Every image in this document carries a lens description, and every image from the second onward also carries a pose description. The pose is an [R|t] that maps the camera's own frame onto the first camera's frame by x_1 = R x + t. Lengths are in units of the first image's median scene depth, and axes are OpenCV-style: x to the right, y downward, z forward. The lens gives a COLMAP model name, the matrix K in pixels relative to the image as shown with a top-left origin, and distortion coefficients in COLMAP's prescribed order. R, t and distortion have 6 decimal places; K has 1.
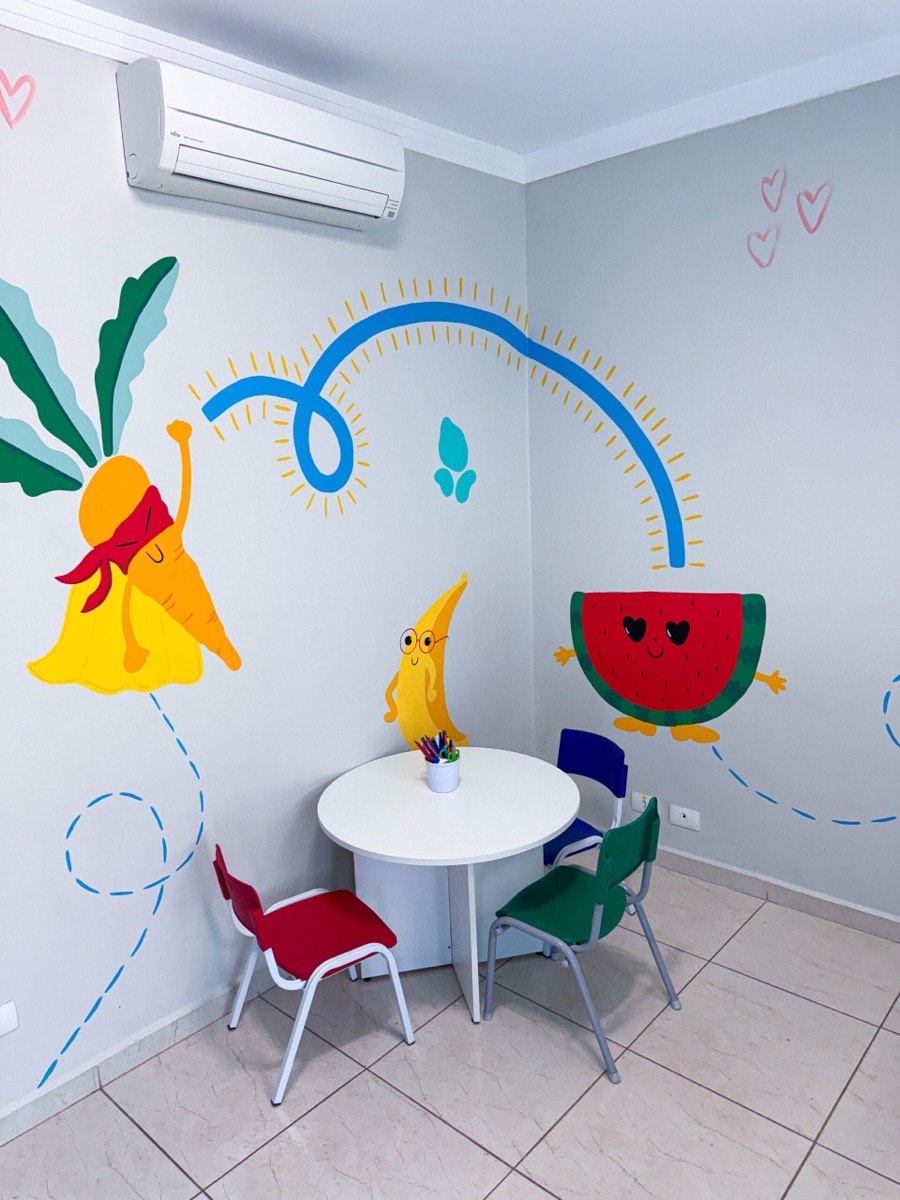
lens RADIAL K [[854.5, 0, 452.9], [0, 854.5, 599.5], [0, 0, 1]] dist [0.053603, -0.052031]
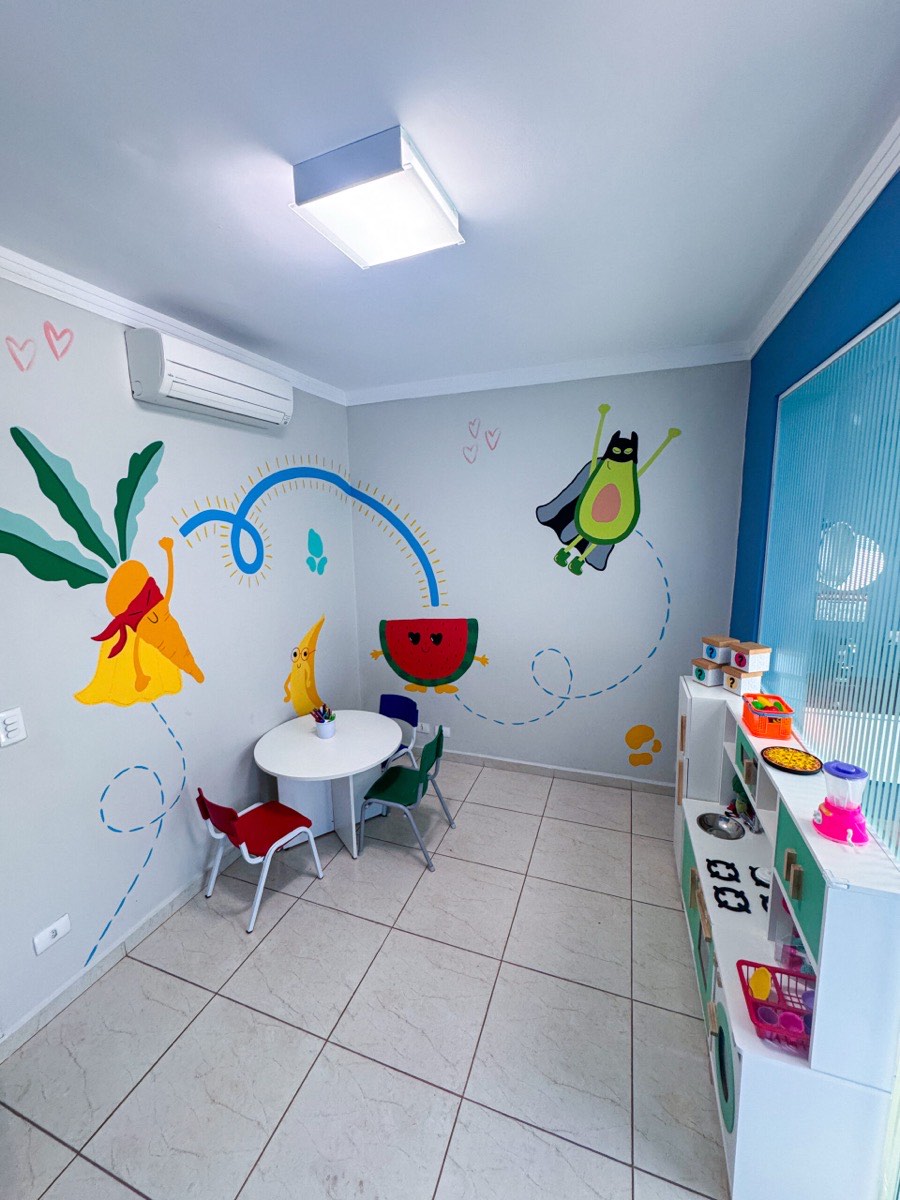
lens RADIAL K [[482.1, 0, 450.1], [0, 482.1, 598.5], [0, 0, 1]] dist [0.010906, 0.001002]
pose [[0.930221, -0.037206, 0.365108, -0.140807], [0.046498, 0.998779, -0.016687, -0.044073], [-0.364041, 0.032499, 0.930816, -0.066432]]
